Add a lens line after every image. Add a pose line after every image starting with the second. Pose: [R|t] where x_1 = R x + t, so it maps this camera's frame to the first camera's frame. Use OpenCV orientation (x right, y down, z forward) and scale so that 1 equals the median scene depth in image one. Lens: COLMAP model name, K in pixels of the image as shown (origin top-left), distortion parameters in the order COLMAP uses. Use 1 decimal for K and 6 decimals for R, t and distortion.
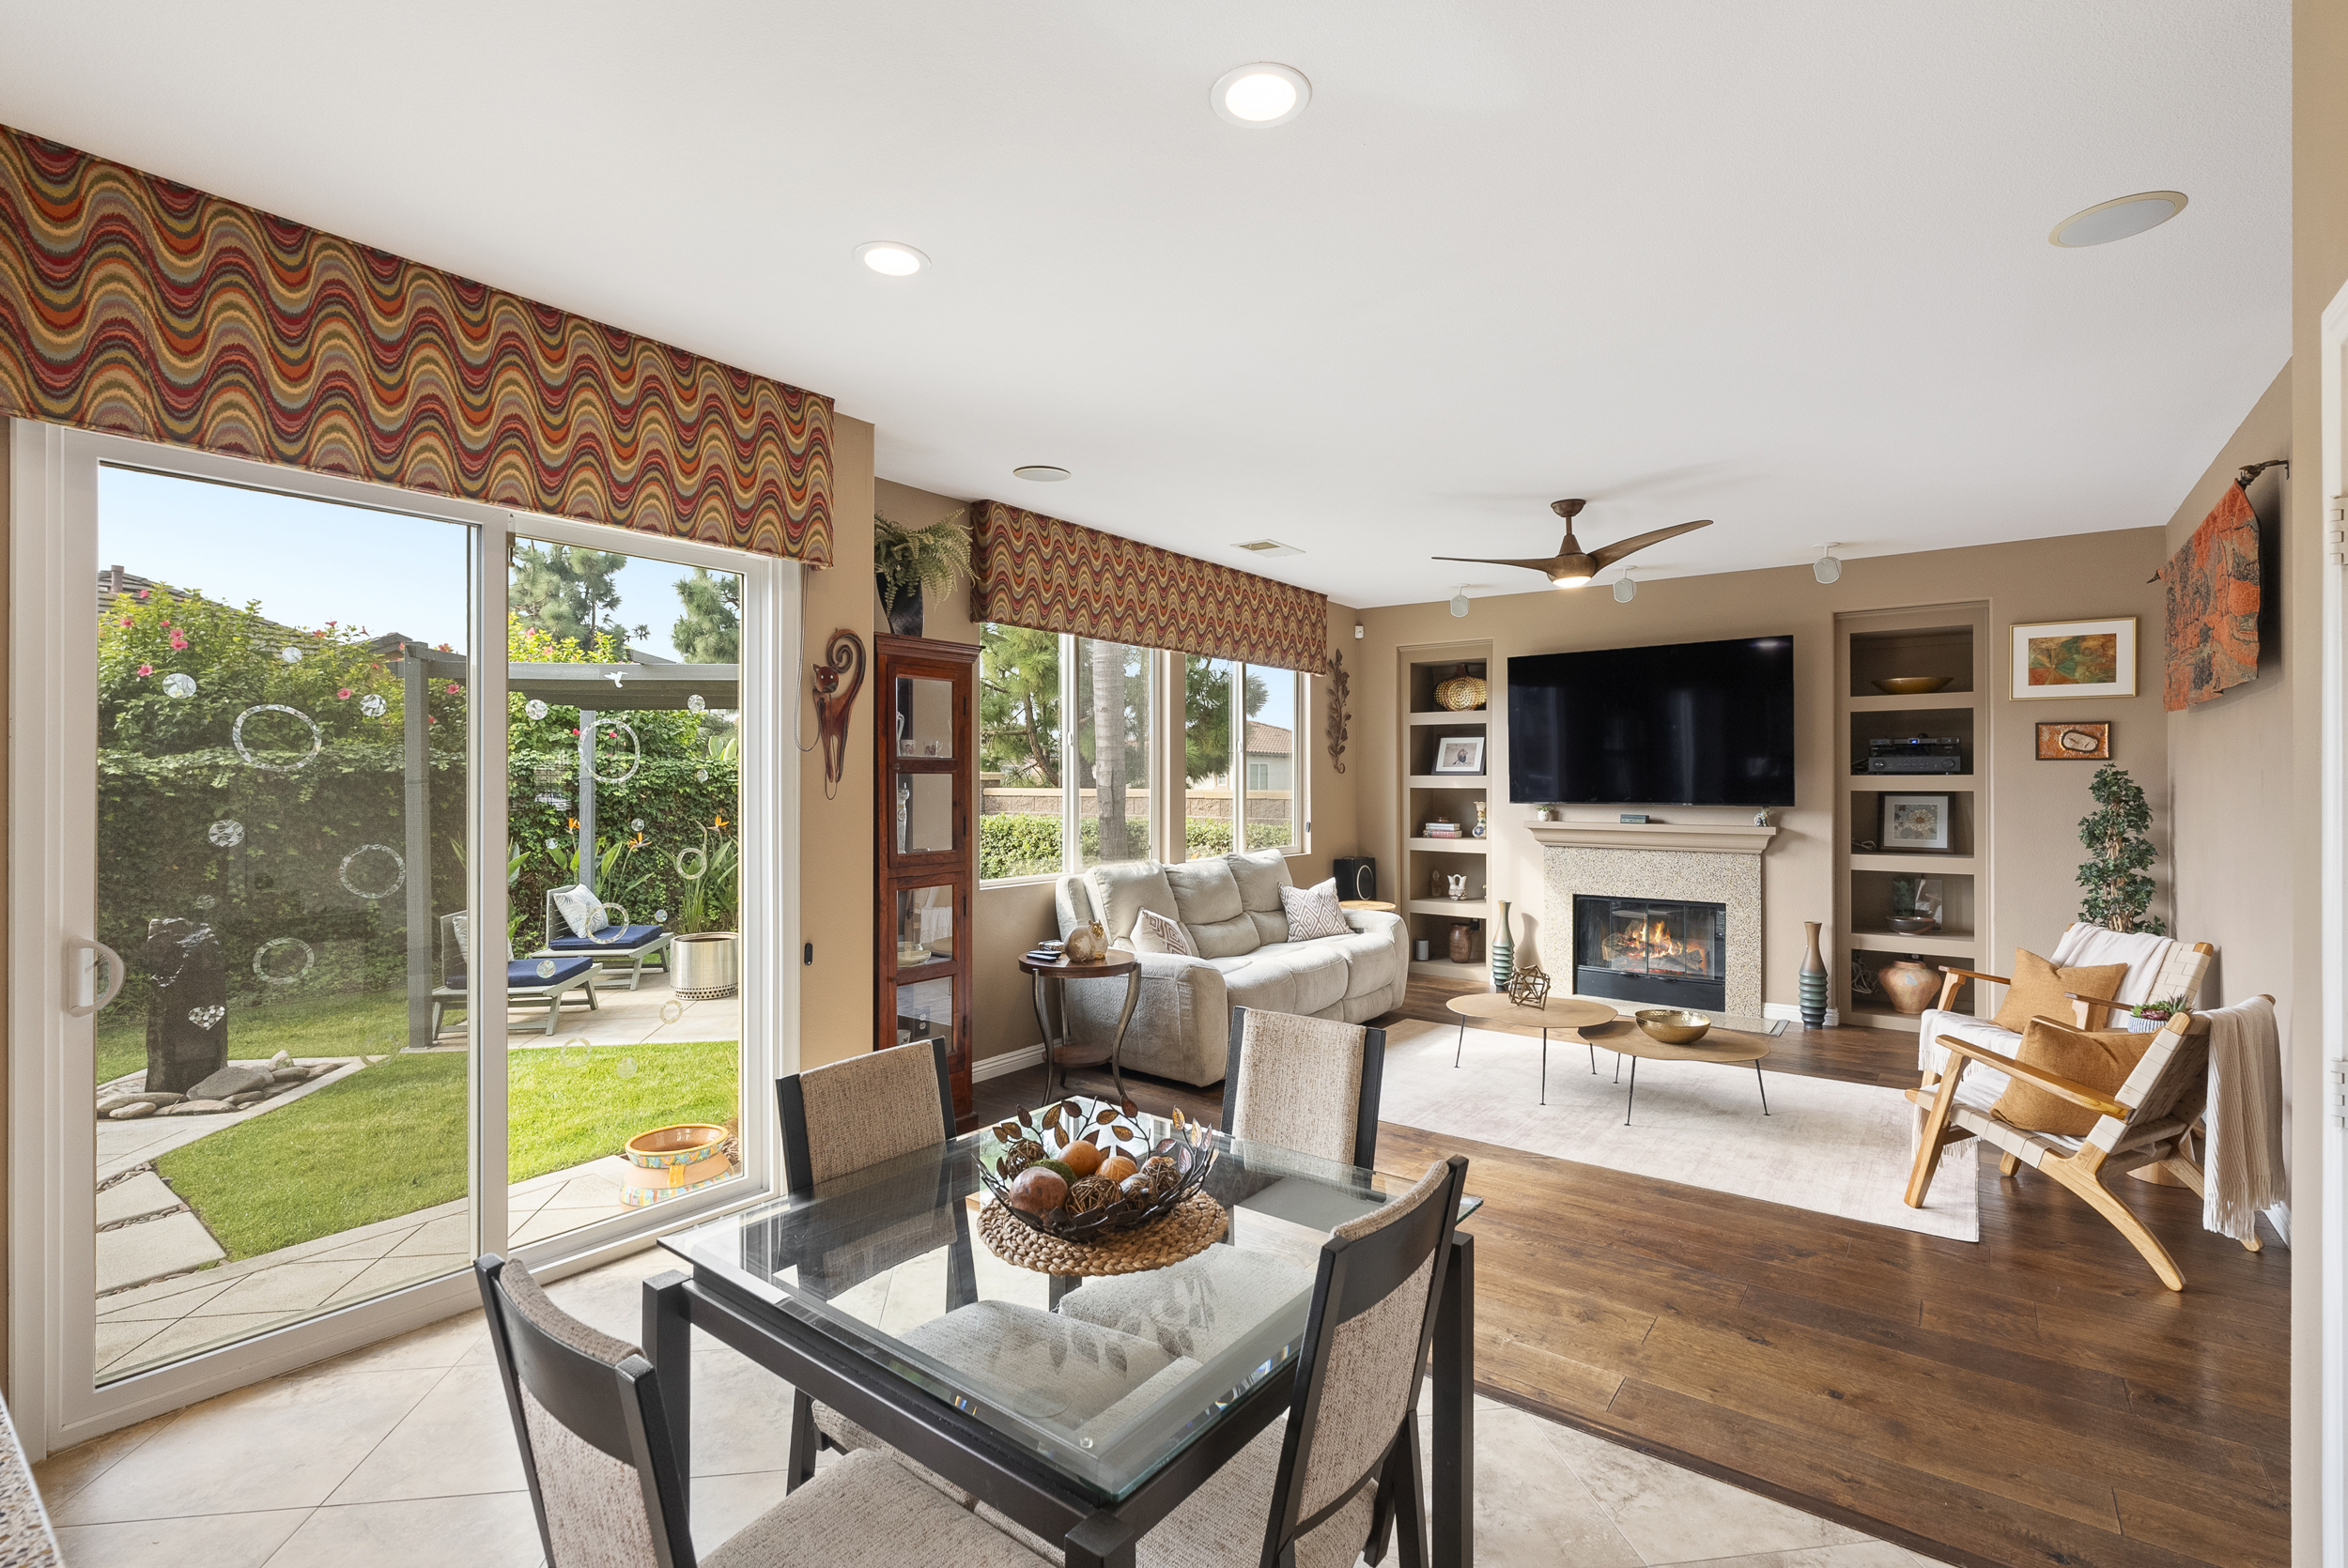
lens RADIAL K [[1063.1, 0, 1171.8], [0, 1063.1, 778.8], [0, 0, 1]] dist [-0.012345, 0.004860]
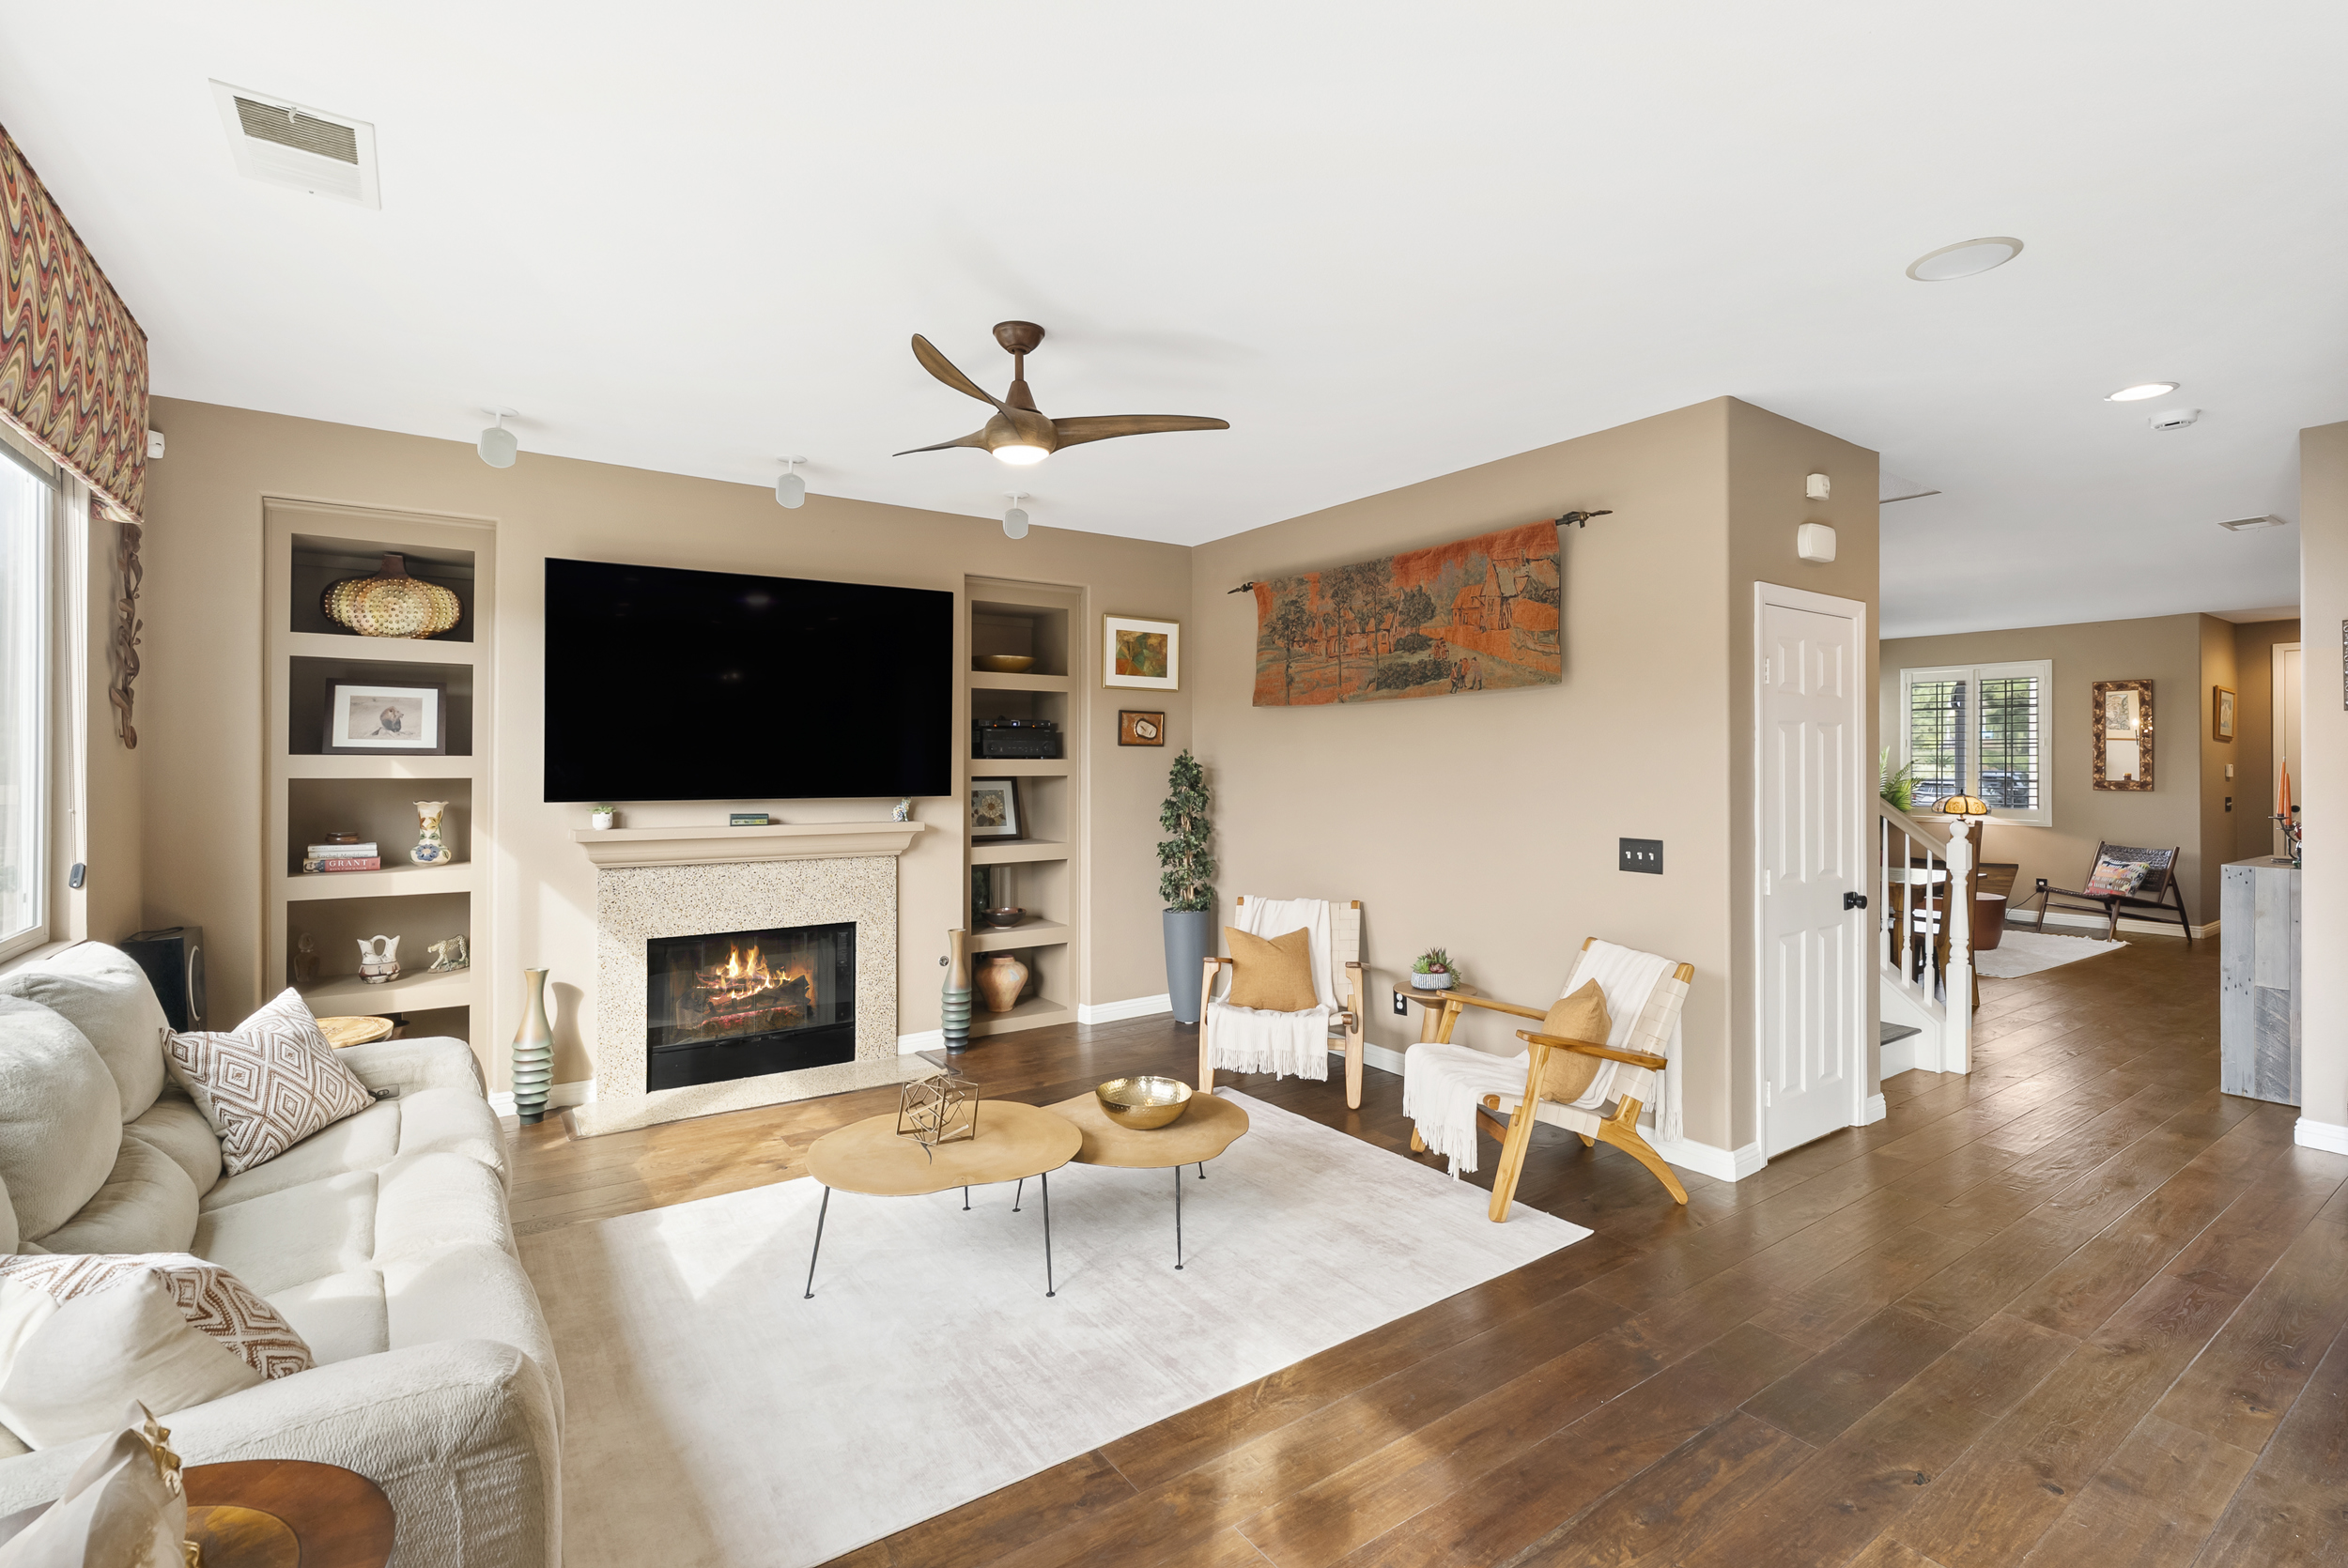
lens RADIAL K [[1063.1, 0, 1169.5], [0, 1063.1, 760.5], [0, 0, 1]] dist [-0.012345, 0.004860]
pose [[0.310031, 0.003793, 0.950719, -0.166421], [-0.002265, 0.999992, -0.003251, 0.000378], [-0.950724, -0.001145, 0.310037, 0.582996]]
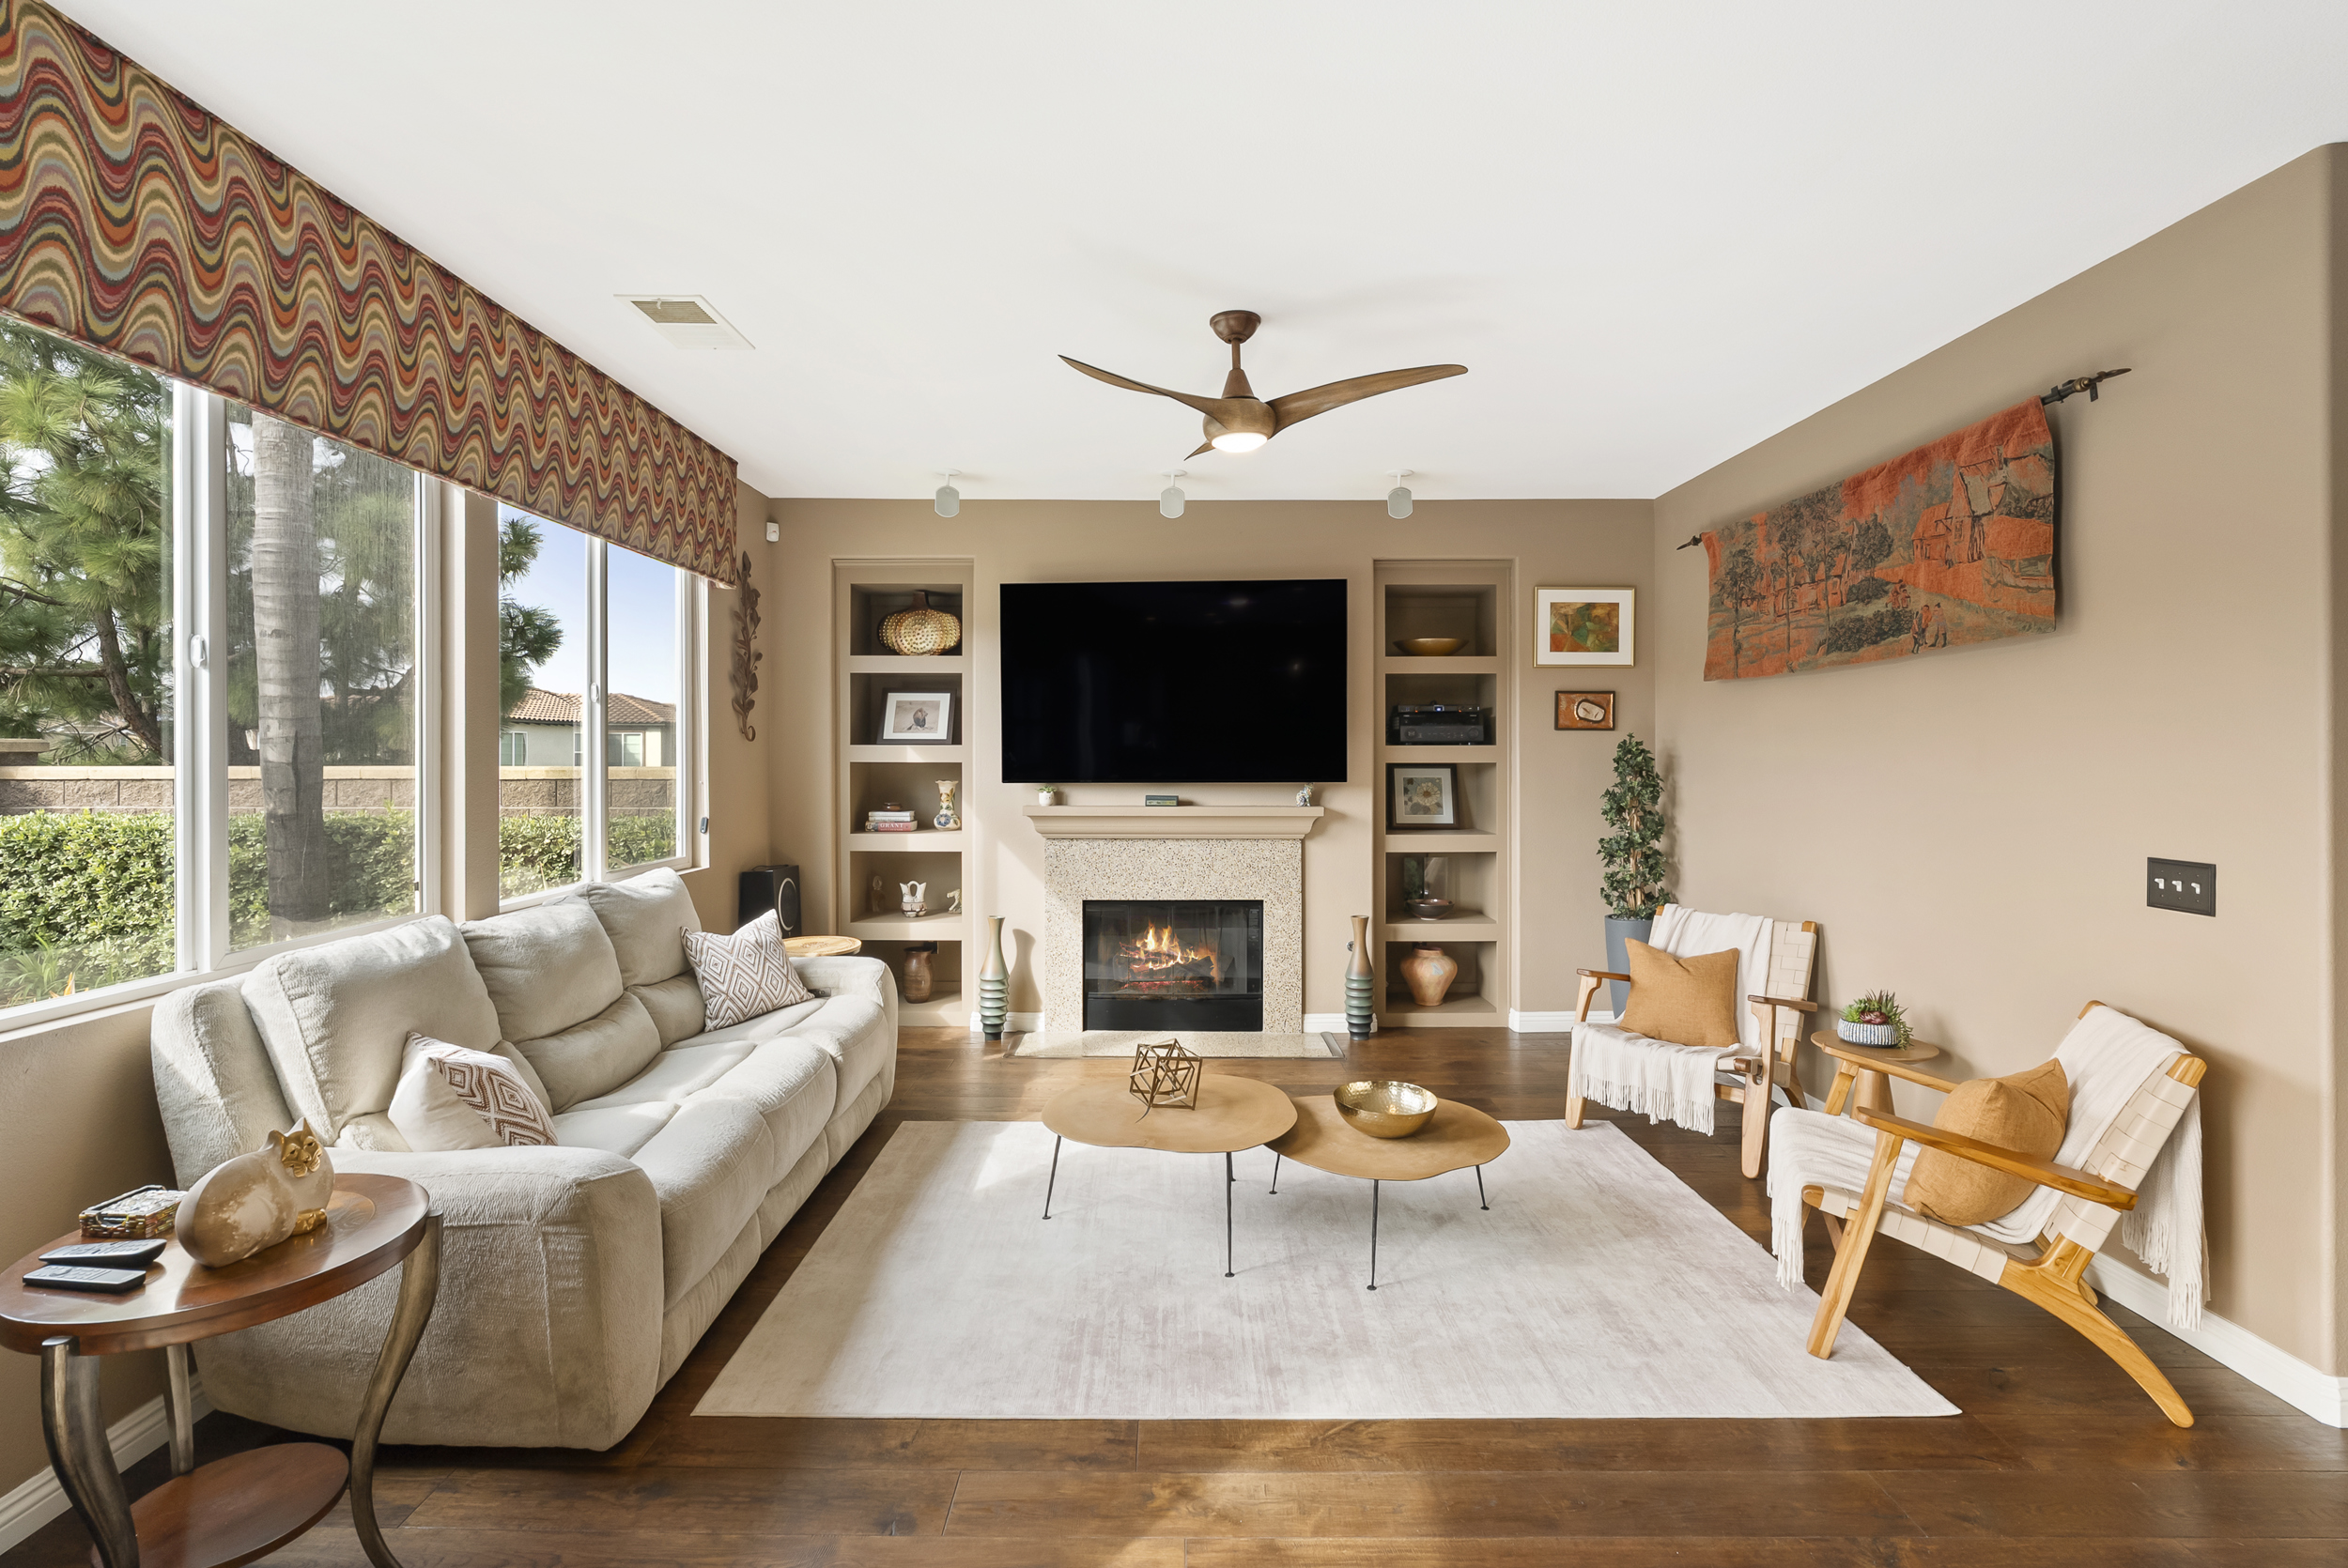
lens RADIAL K [[1063.1, 0, 1171.0], [0, 1063.1, 756.9], [0, 0, 1]] dist [-0.012345, 0.004860]
pose [[0.798122, -0.002754, 0.602489, -0.038223], [-0.000083, 0.999989, 0.004681, 0.002082], [-0.602495, -0.003786, 0.798113, 0.413754]]
